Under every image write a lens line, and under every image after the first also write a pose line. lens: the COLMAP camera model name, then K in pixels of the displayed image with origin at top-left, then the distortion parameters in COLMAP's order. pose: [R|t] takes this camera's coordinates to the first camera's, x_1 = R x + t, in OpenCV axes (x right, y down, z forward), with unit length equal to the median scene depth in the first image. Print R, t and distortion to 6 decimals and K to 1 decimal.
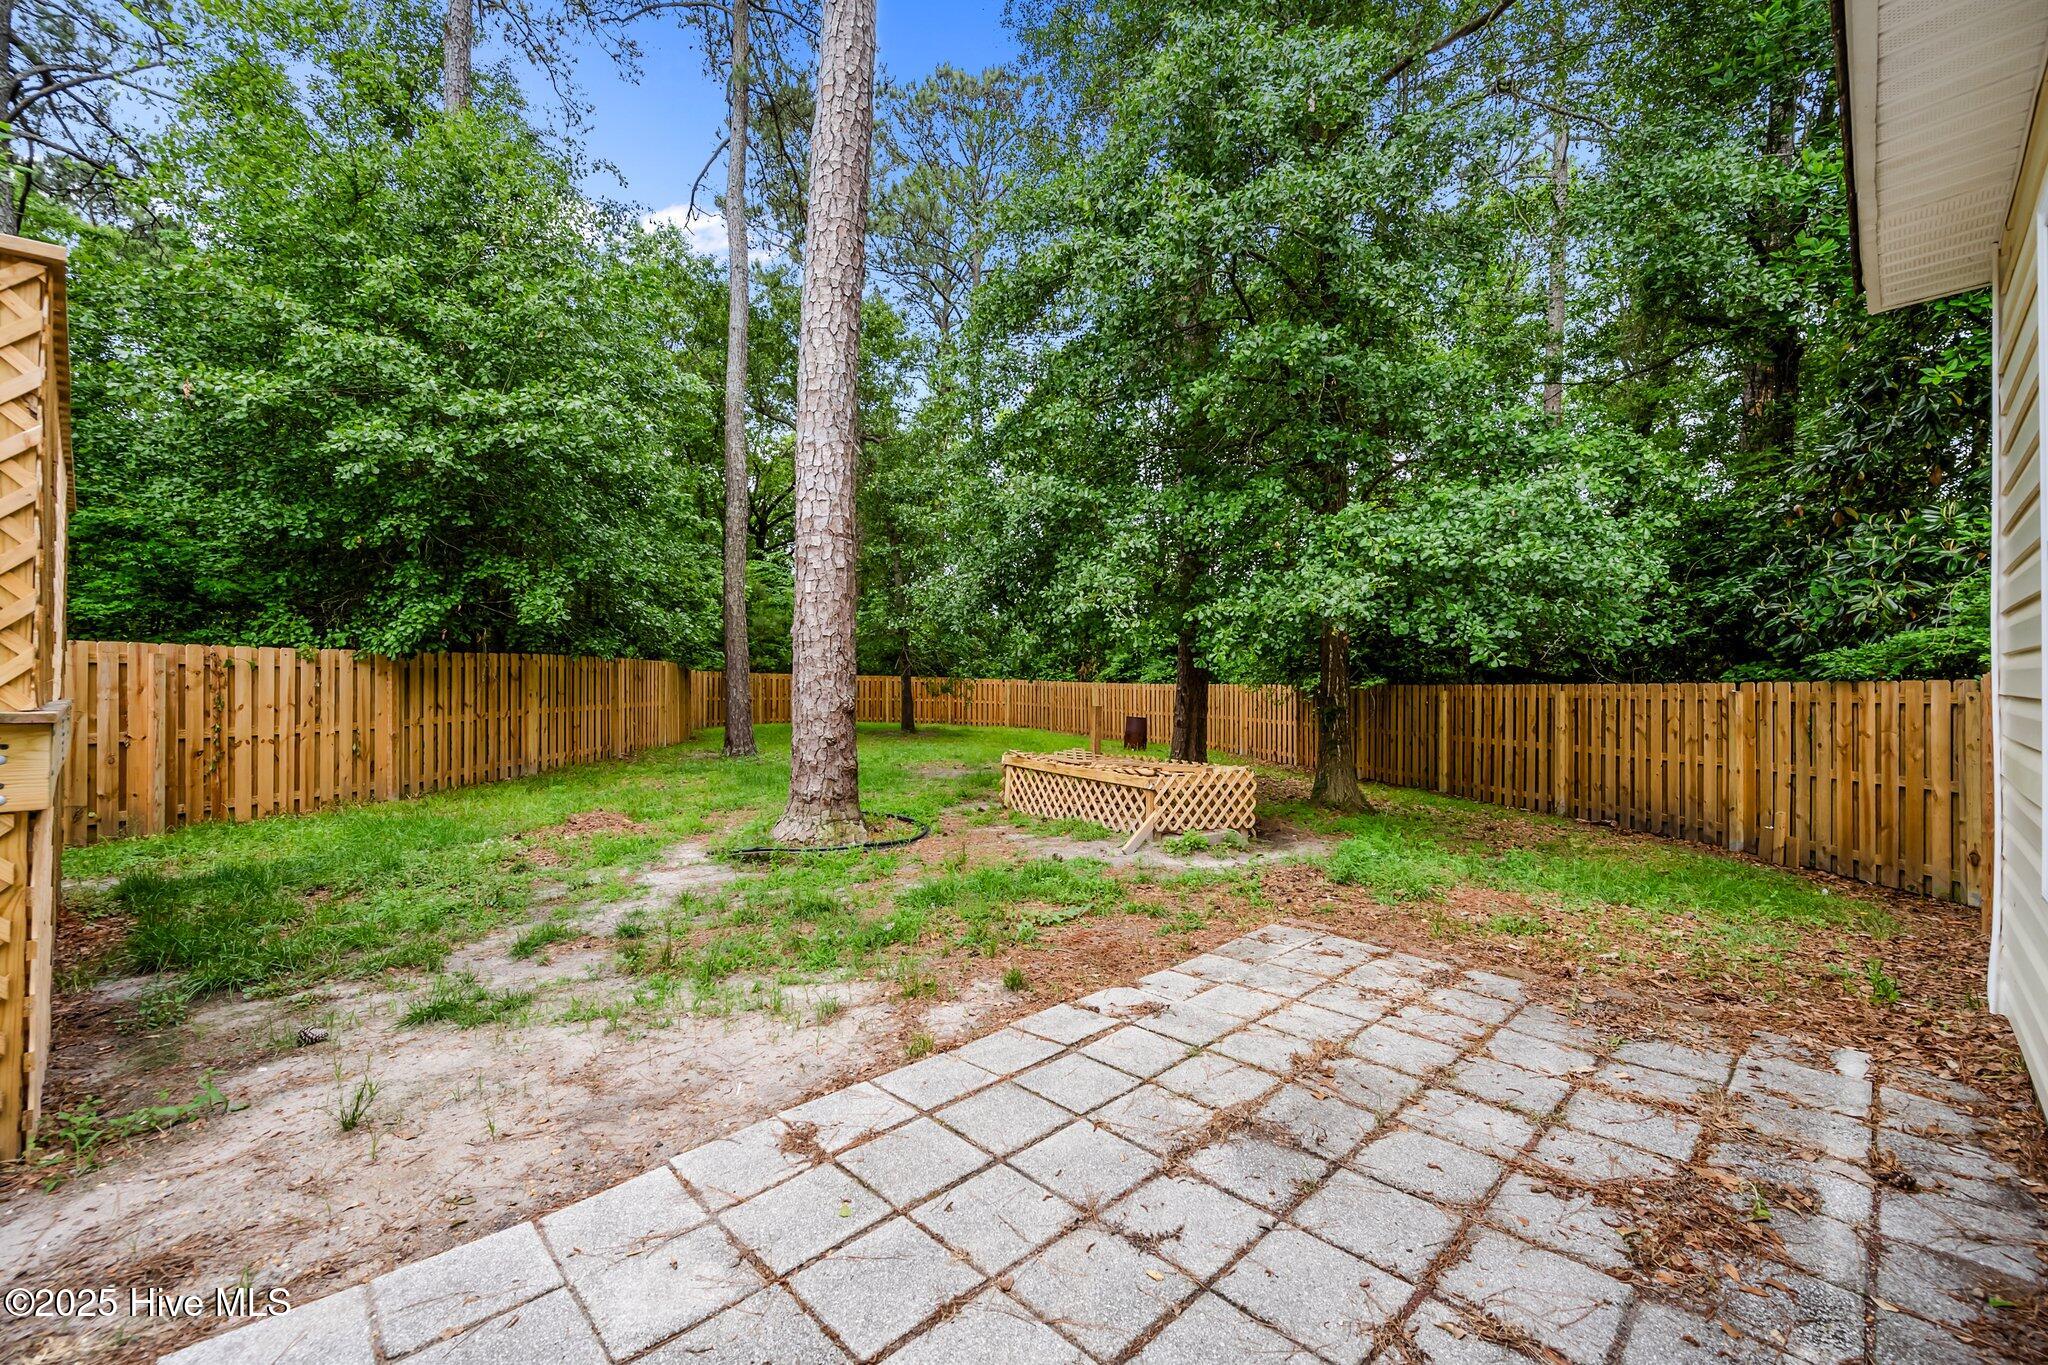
lens RADIAL K [[827.6, 0, 1024.0], [0, 827.6, 682.5], [0, 0, 1]] dist [-0.004526, -0.000443]
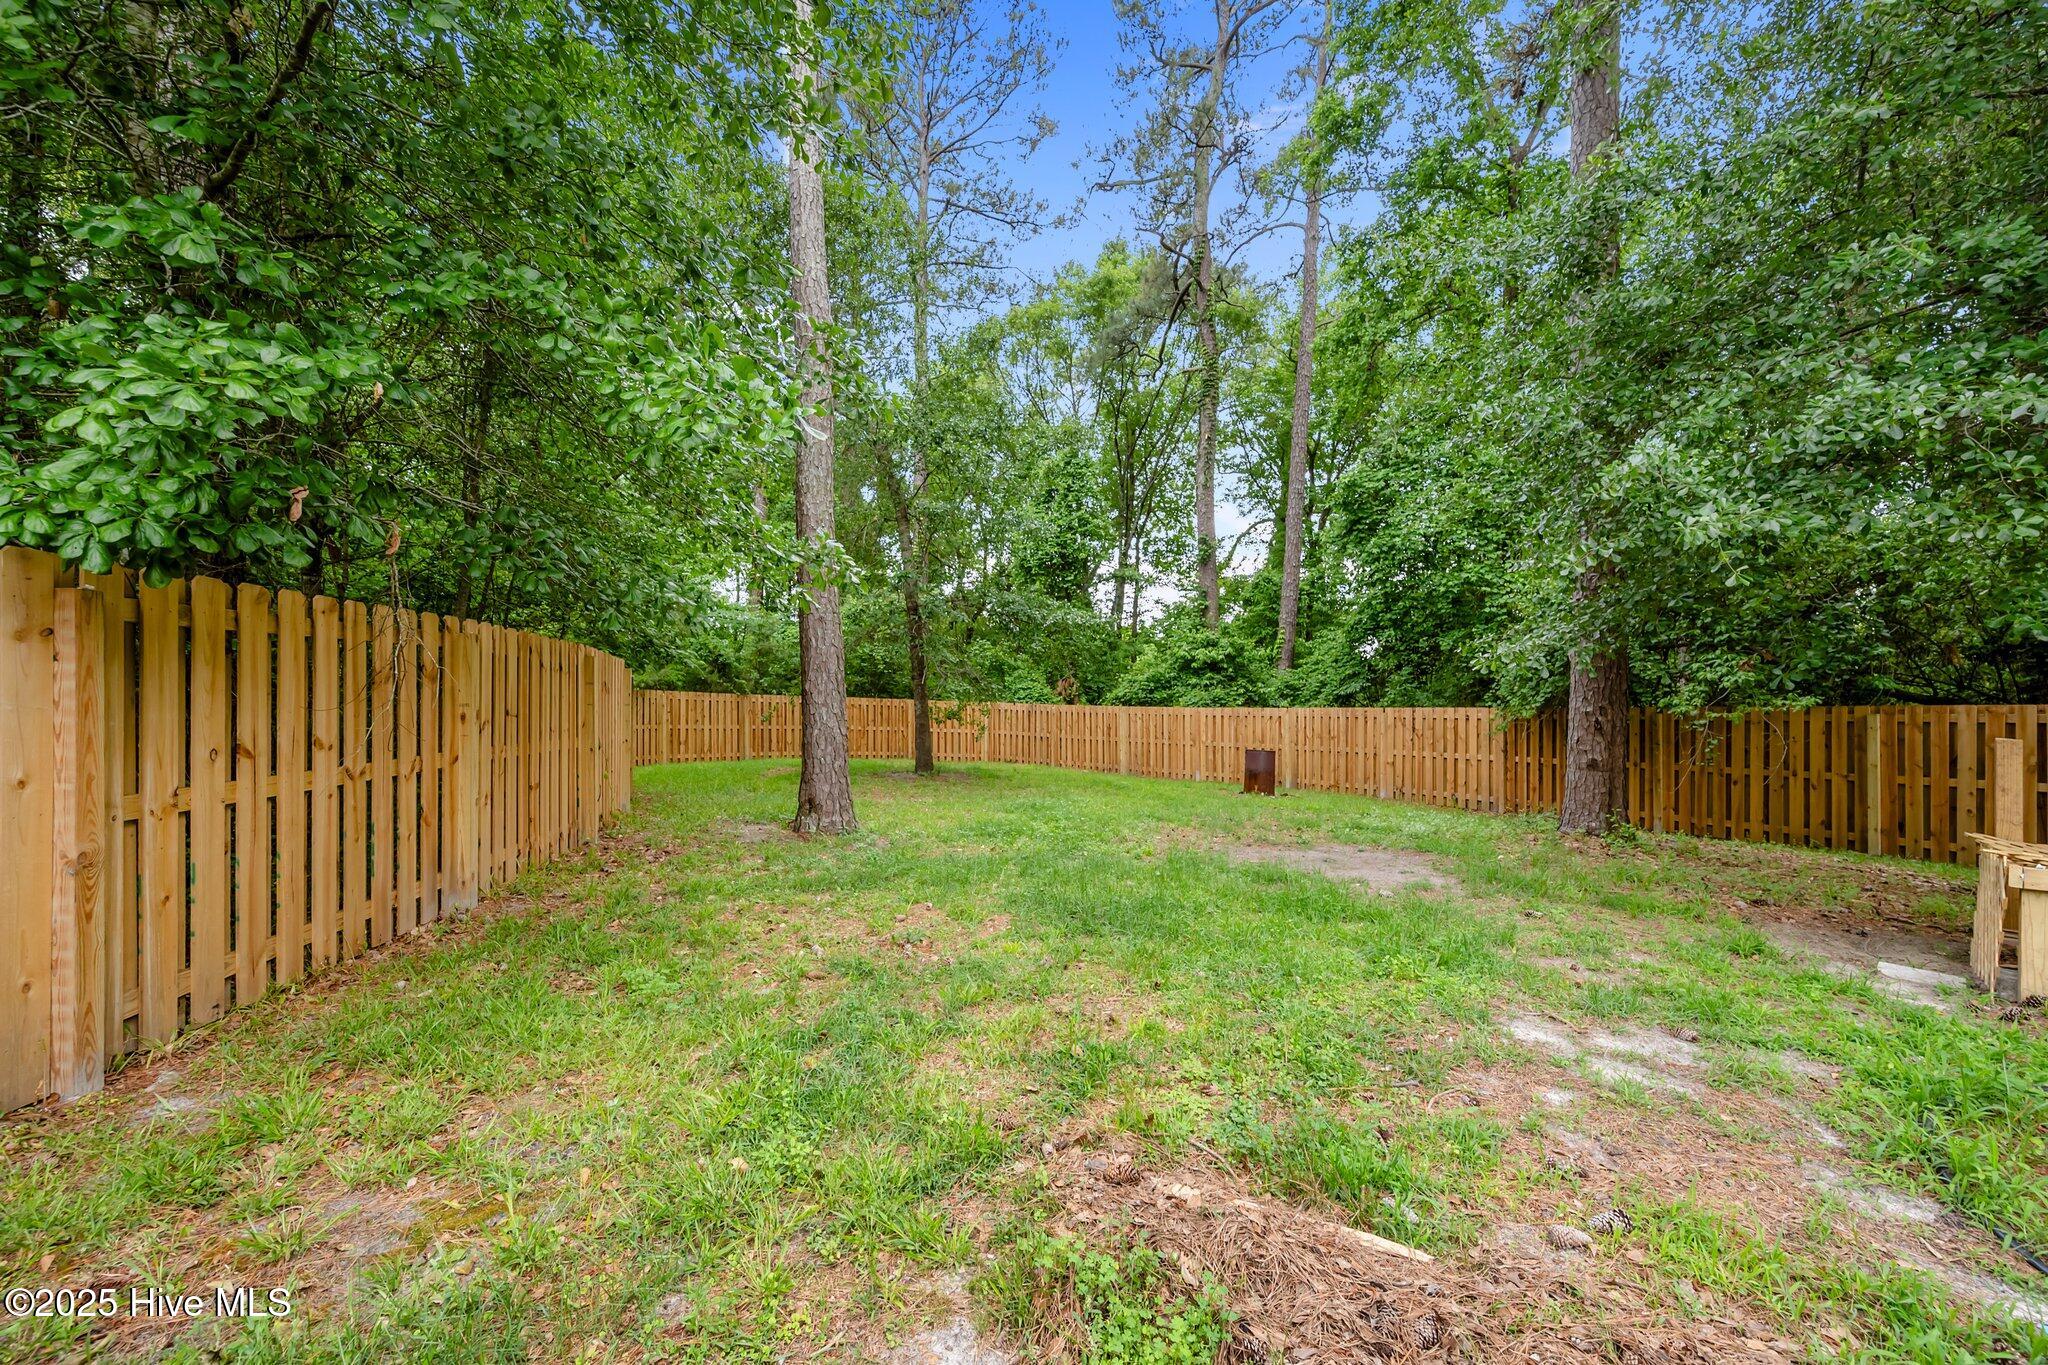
lens RADIAL K [[819.3, 0, 1015.3], [0, 819.3, 716.2], [0, 0, 1]] dist [-0.000120, -0.000058]
pose [[0.972510, 0.002474, 0.232848, -0.464315], [-0.004381, 0.999961, 0.007675, 0.011364], [-0.232820, -0.008485, 0.972483, 0.586134]]
